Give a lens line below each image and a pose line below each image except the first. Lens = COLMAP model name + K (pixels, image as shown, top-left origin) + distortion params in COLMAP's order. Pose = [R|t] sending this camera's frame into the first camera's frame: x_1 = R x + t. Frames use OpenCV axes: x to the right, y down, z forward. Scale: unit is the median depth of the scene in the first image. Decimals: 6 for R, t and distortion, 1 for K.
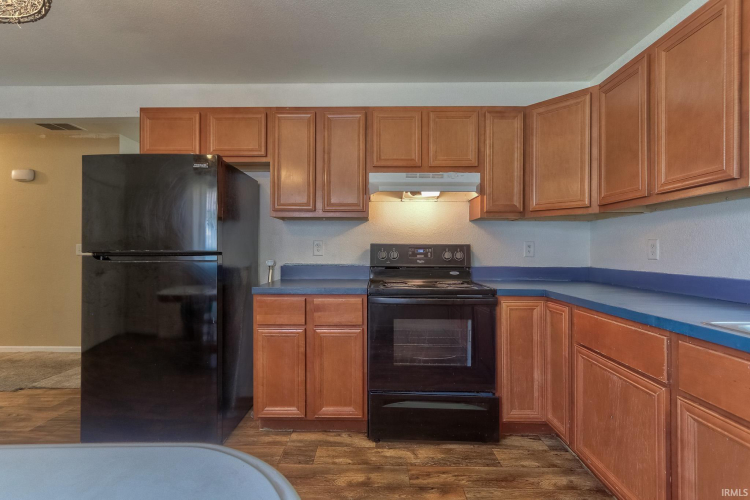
lens RADIAL K [[346.6, 0, 372.7], [0, 346.6, 249.8], [0, 0, 1]] dist [0.001485, 0.000346]
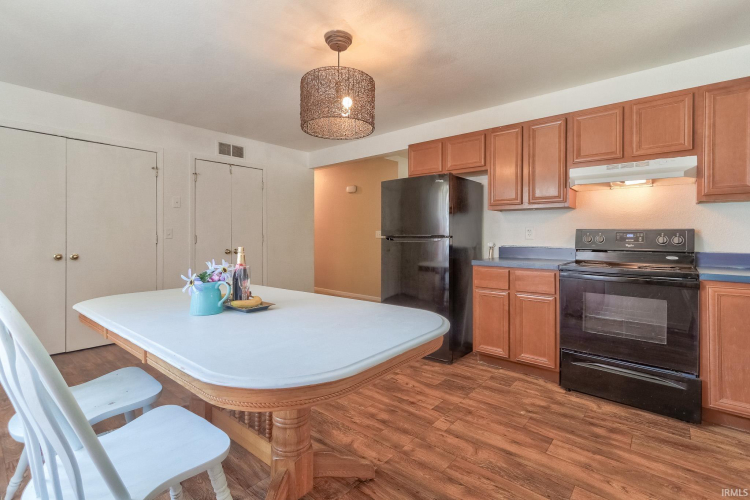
lens RADIAL K [[352.4, 0, 375.8], [0, 352.4, 233.7], [0, 0, 1]] dist [0.001514, 0.000502]
pose [[0.768626, -0.001886, -0.639696, 0.284408], [0.000762, 0.999998, -0.002033, -0.000476], [0.639698, 0.001076, 0.768625, -0.386449]]
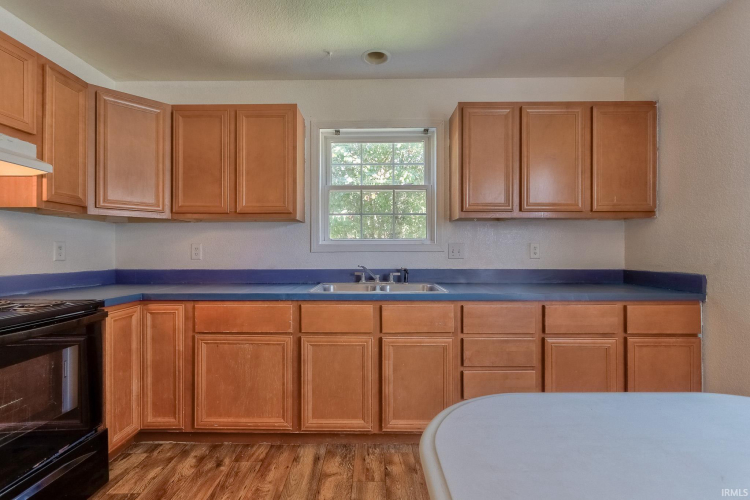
lens RADIAL K [[346.6, 0, 372.7], [0, 346.6, 249.8], [0, 0, 1]] dist [0.001485, 0.000346]
pose [[0.004409, 0.002347, 0.999988, -0.460997], [0.000592, 0.999997, -0.002350, -0.003760], [-0.999990, 0.000603, 0.004407, 0.342206]]
